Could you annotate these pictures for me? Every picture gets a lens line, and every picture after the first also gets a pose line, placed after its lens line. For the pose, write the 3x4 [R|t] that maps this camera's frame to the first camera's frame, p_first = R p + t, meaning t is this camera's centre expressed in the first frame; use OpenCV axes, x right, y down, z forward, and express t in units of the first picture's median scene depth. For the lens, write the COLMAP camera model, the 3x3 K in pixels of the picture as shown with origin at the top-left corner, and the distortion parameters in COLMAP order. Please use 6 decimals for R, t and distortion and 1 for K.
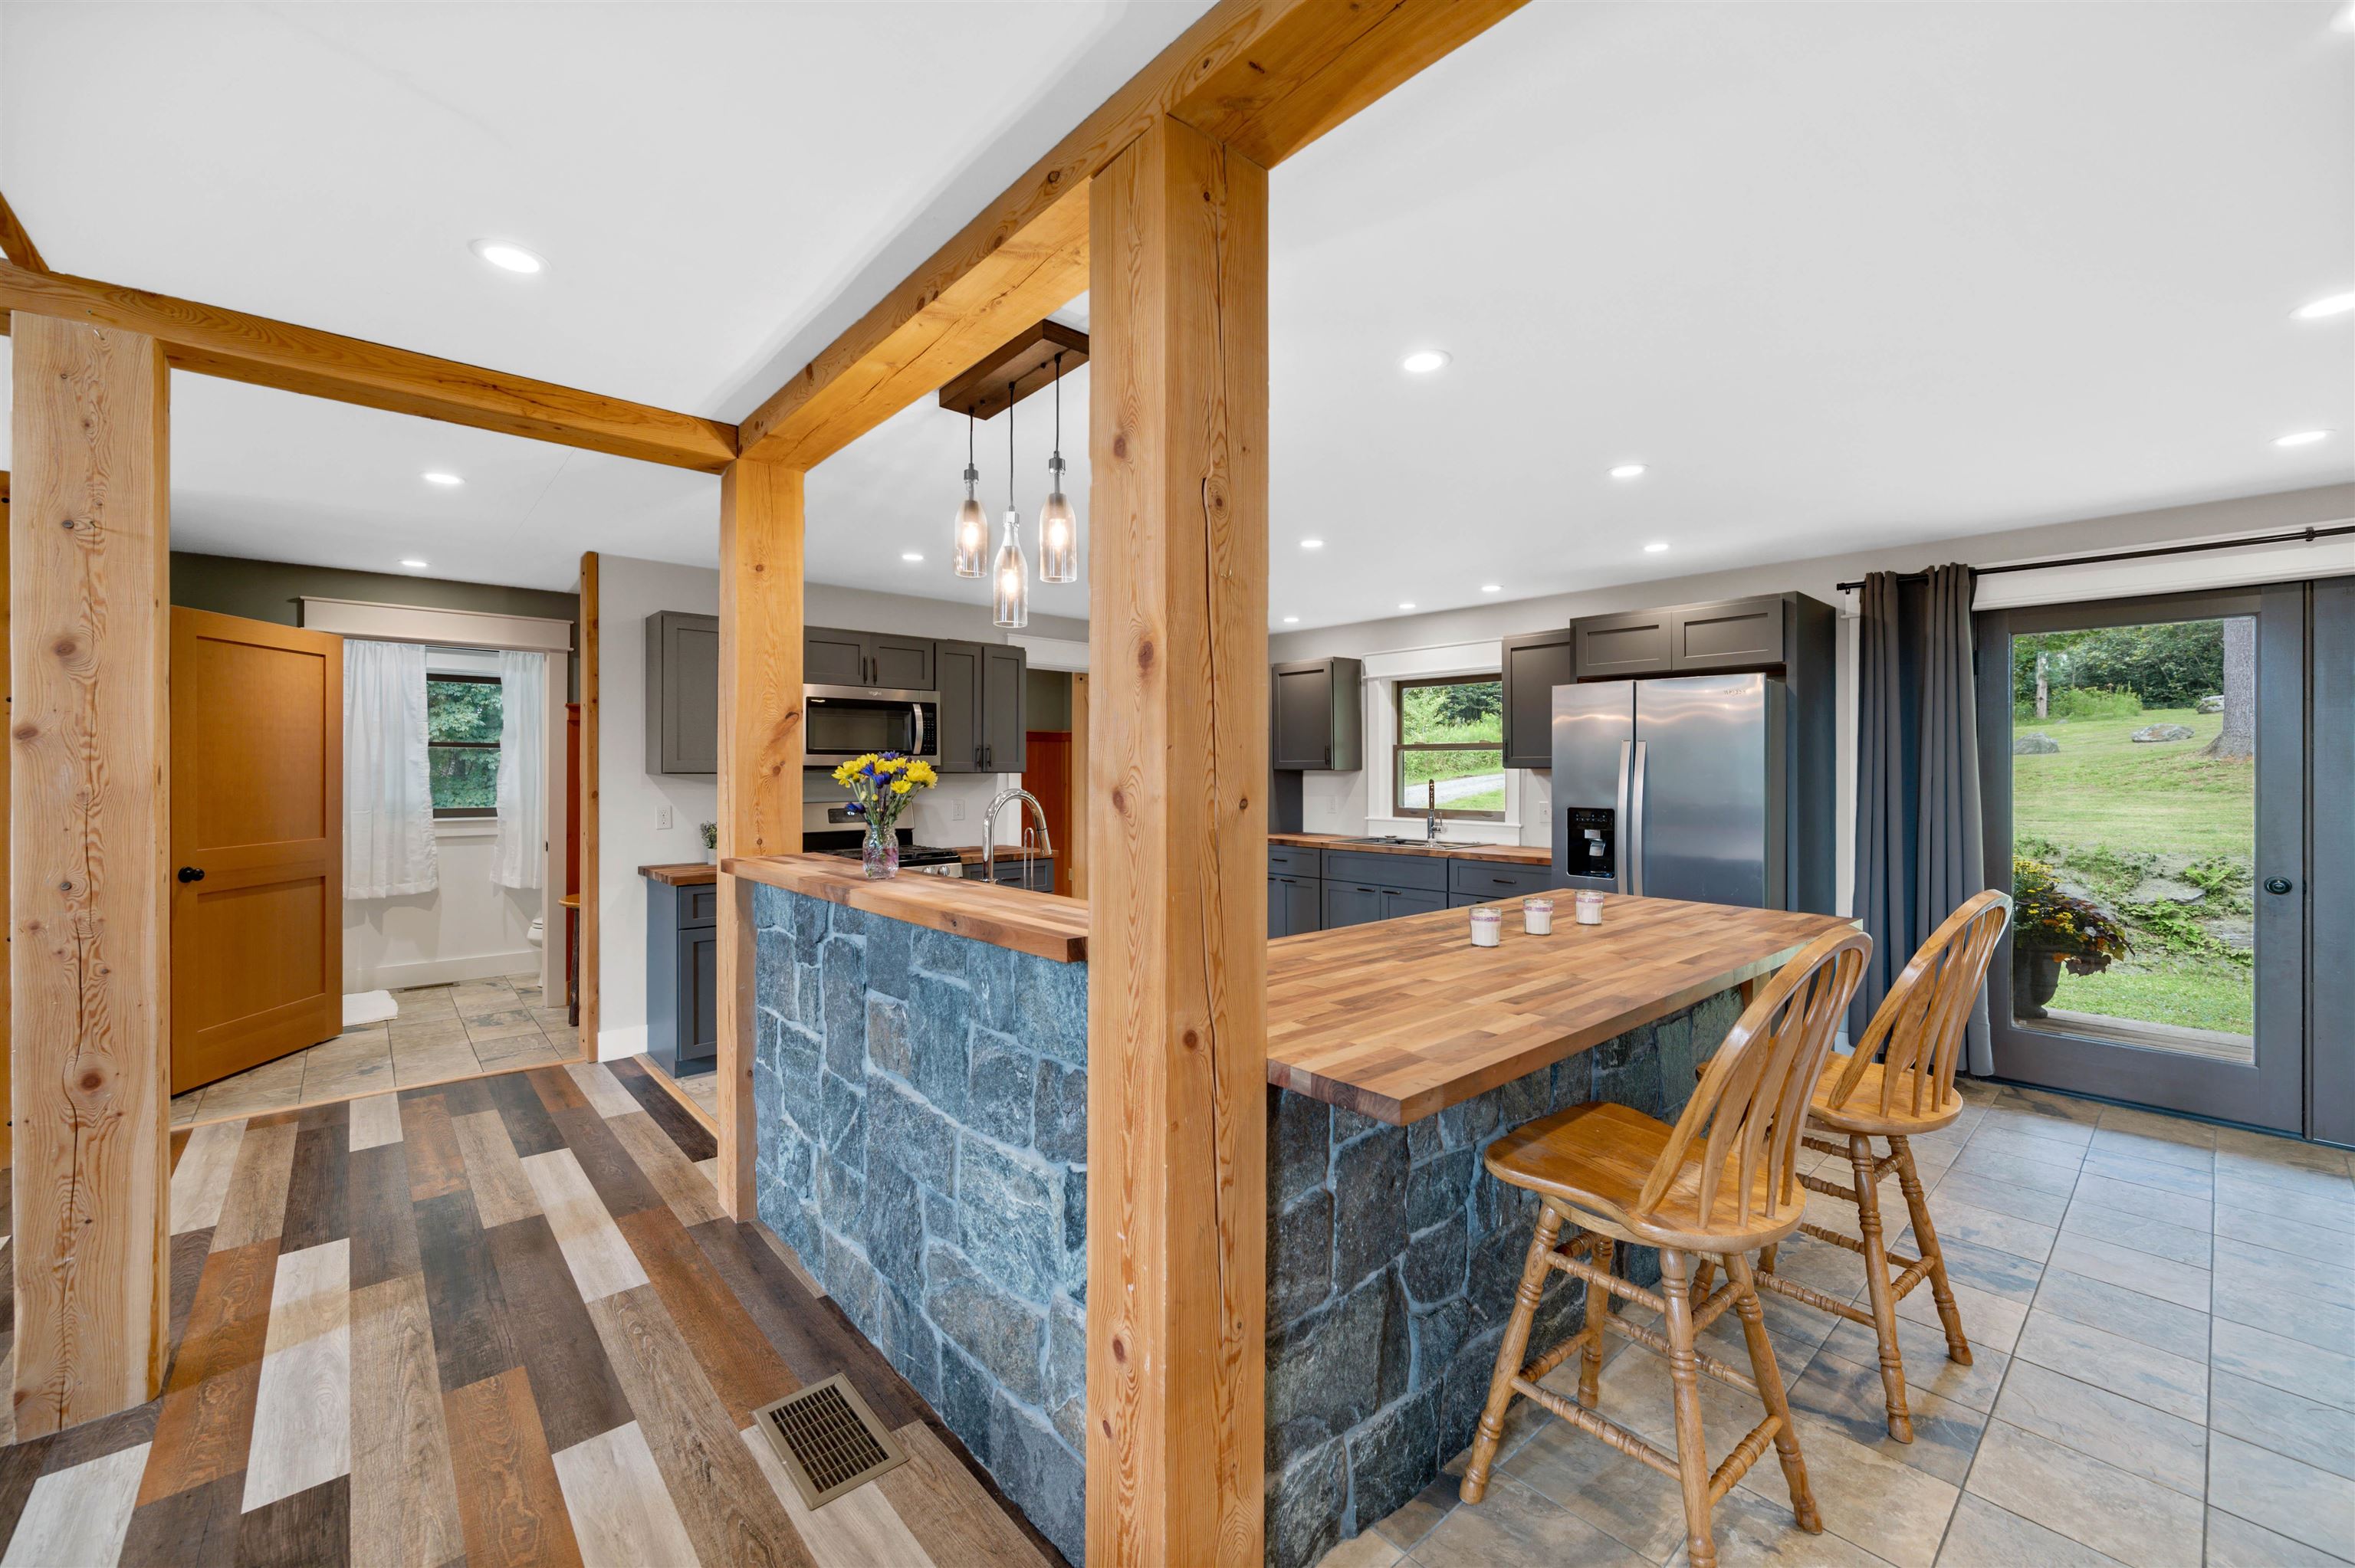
lens RADIAL K [[919.0, 0, 1172.0], [0, 919.0, 767.4], [0, 0, 1]] dist [-0.001228, -0.000116]
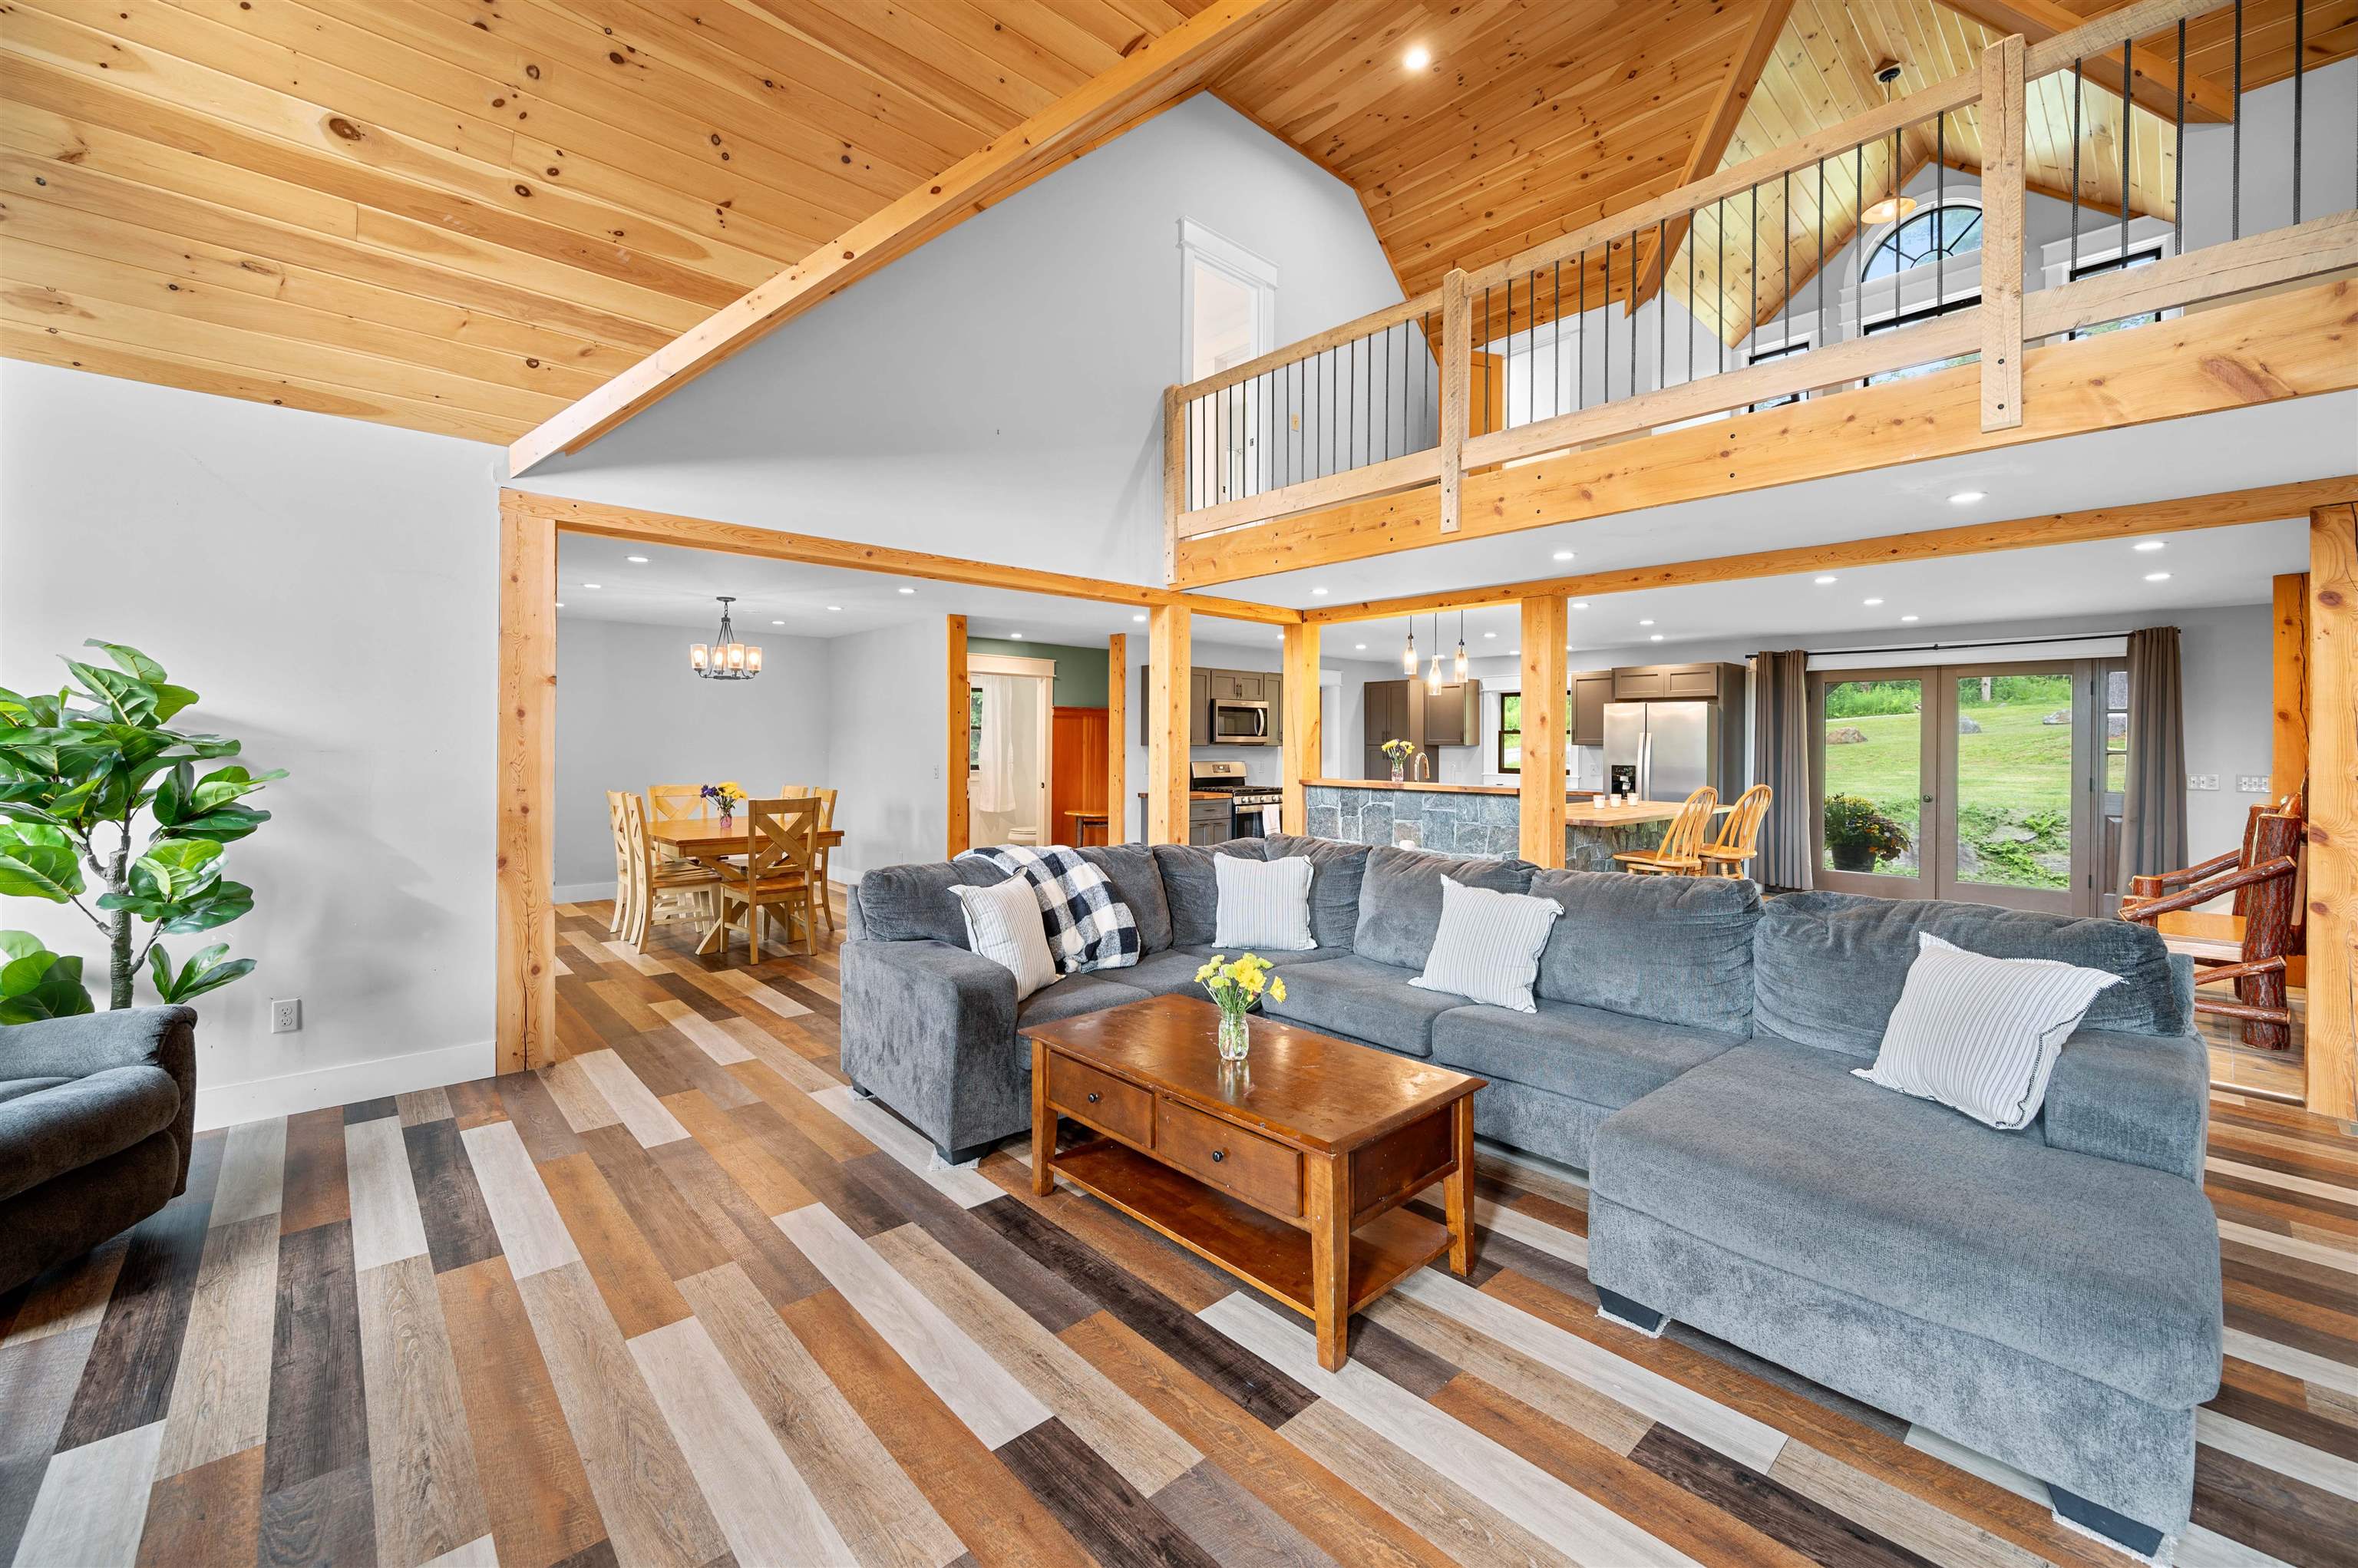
lens RADIAL K [[944.8, 0, 1186.2], [0, 944.8, 742.3], [0, 0, 1]] dist [0.022030, -0.000013]
pose [[0.999337, 0.005373, 0.036005, -0.402941], [-0.005456, 0.999983, 0.002212, -0.003851], [-0.035993, -0.002407, 0.999349, -0.730531]]
